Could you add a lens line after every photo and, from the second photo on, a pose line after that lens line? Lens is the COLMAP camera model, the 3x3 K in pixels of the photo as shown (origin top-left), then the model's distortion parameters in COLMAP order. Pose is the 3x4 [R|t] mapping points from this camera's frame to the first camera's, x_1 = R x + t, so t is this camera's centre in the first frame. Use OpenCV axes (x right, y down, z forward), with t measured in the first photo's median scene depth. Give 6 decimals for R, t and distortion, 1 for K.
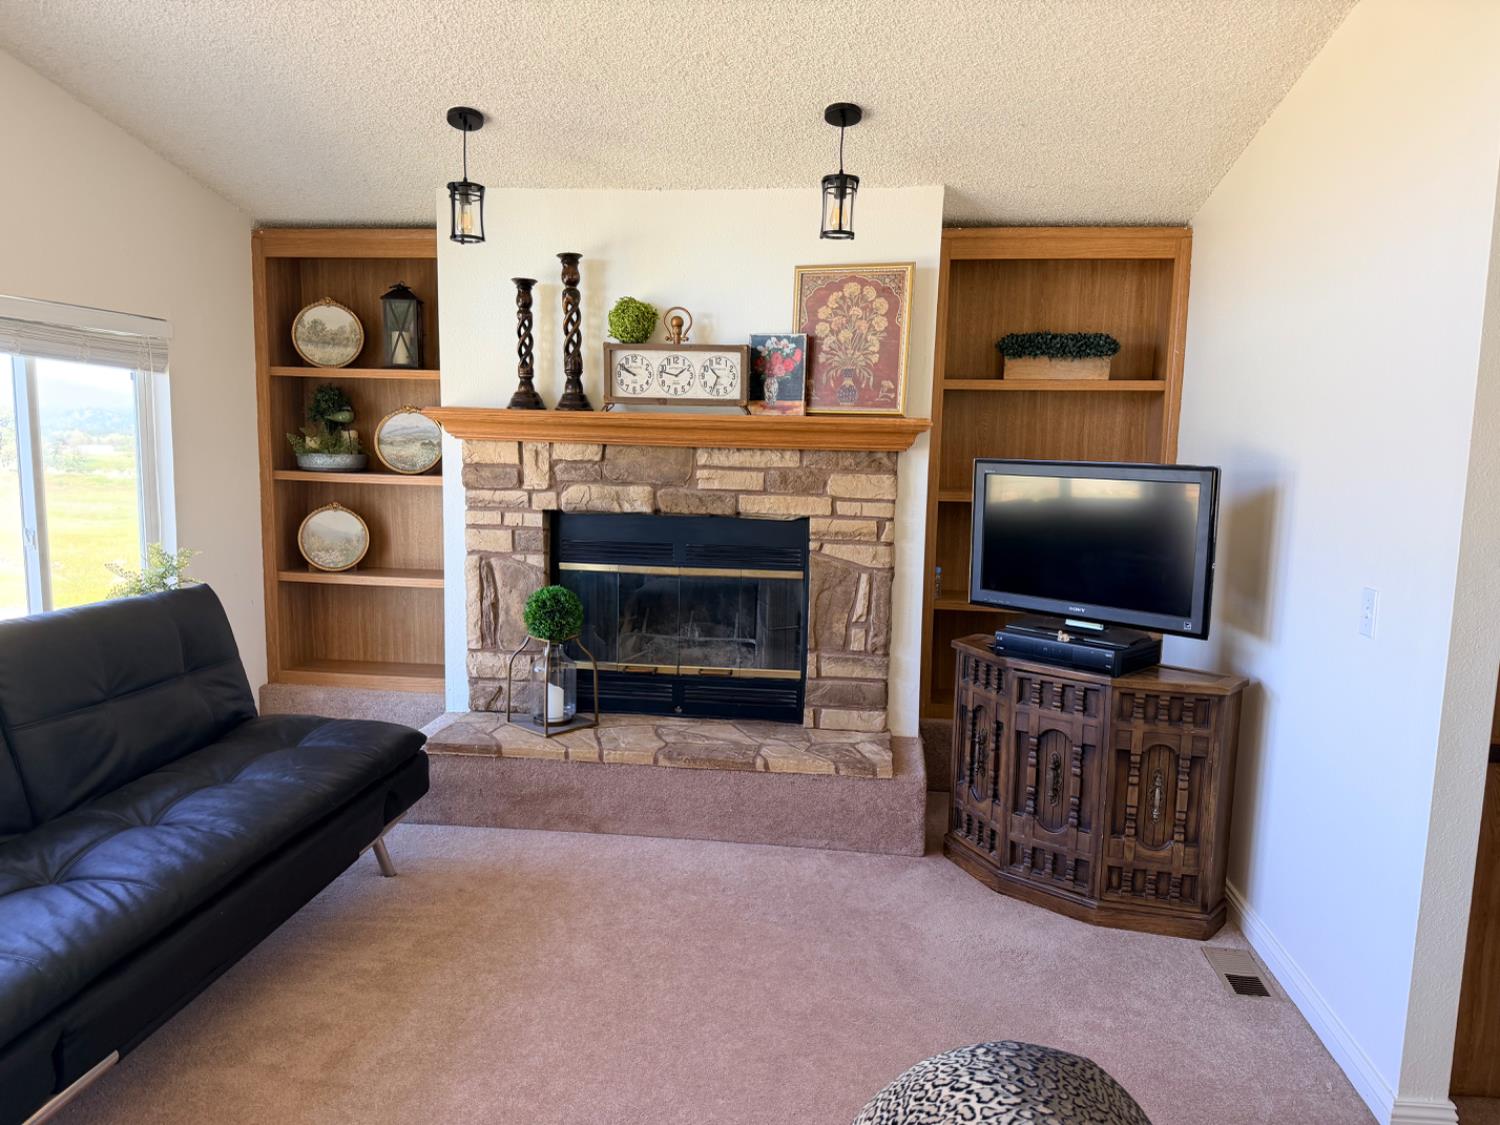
lens RADIAL K [[1078.4, 0, 750.0], [0, 1078.4, 562.5], [0, 0, 1]] dist [0.120710, -0.105604]
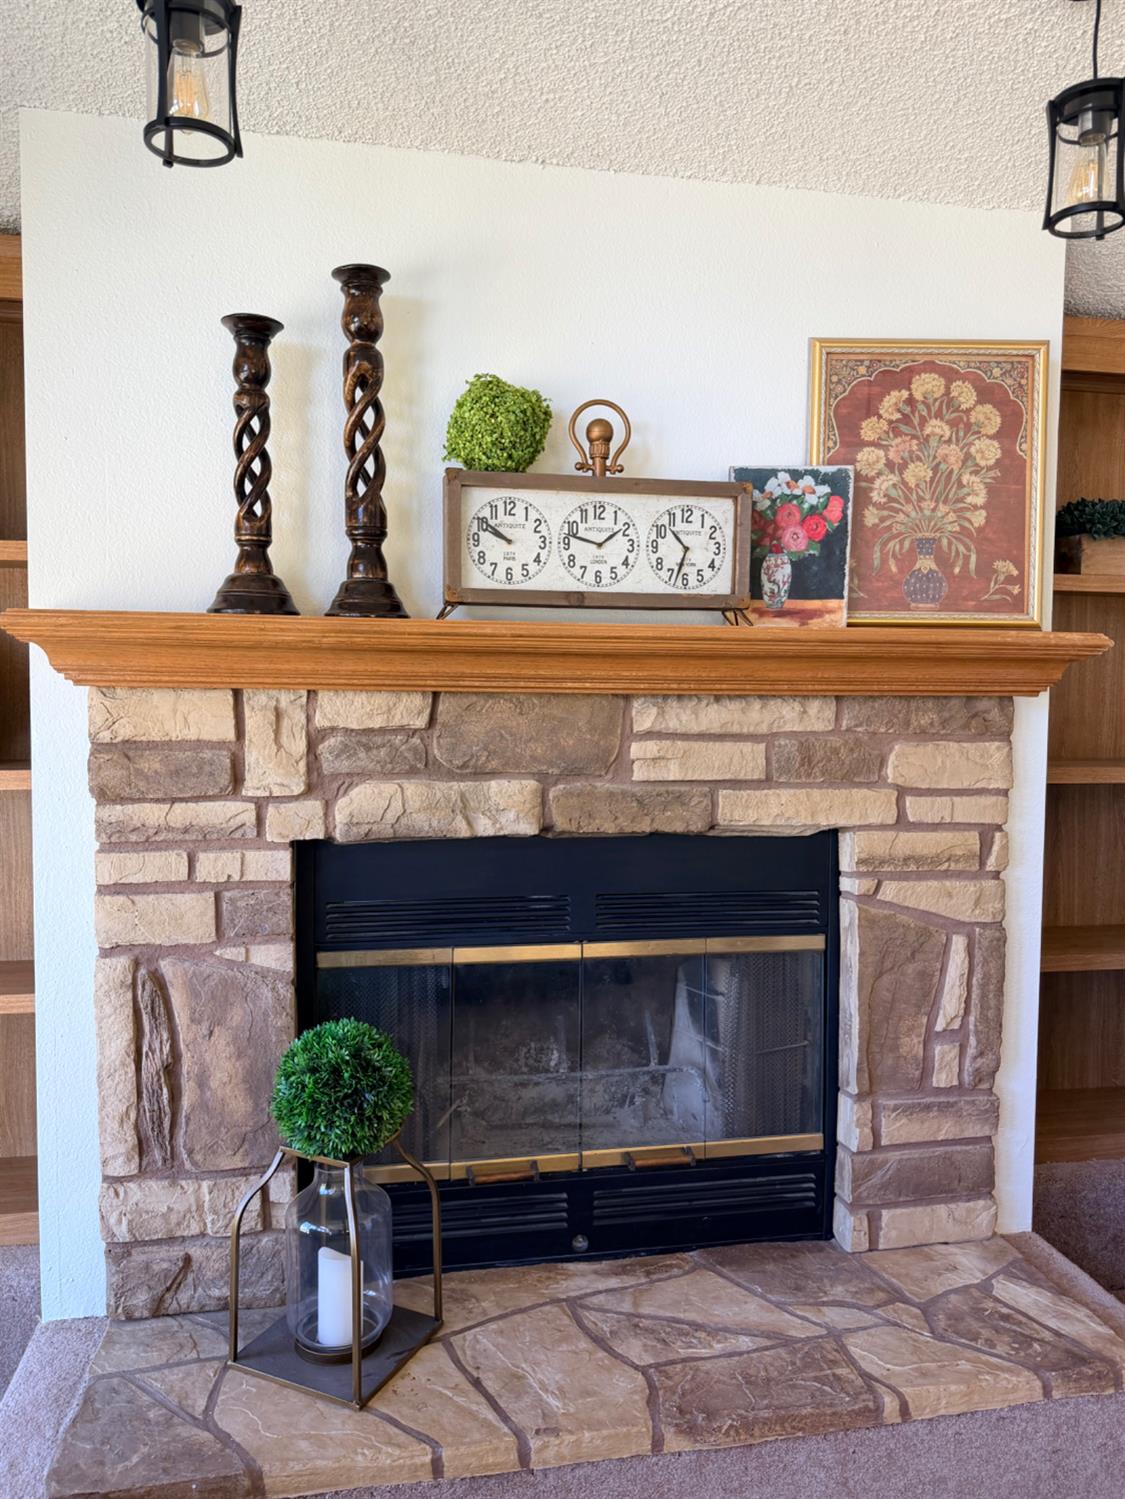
lens RADIAL K [[1097.6, 0, 566.2], [0, 1097.6, 737.7], [0, 0, 1]] dist [0.089104, -0.161981]
pose [[0.949385, -0.027420, 0.312914, -0.230241], [0.048269, 0.997086, -0.059076, -0.060352], [-0.310382, 0.071190, 0.947942, 0.548255]]
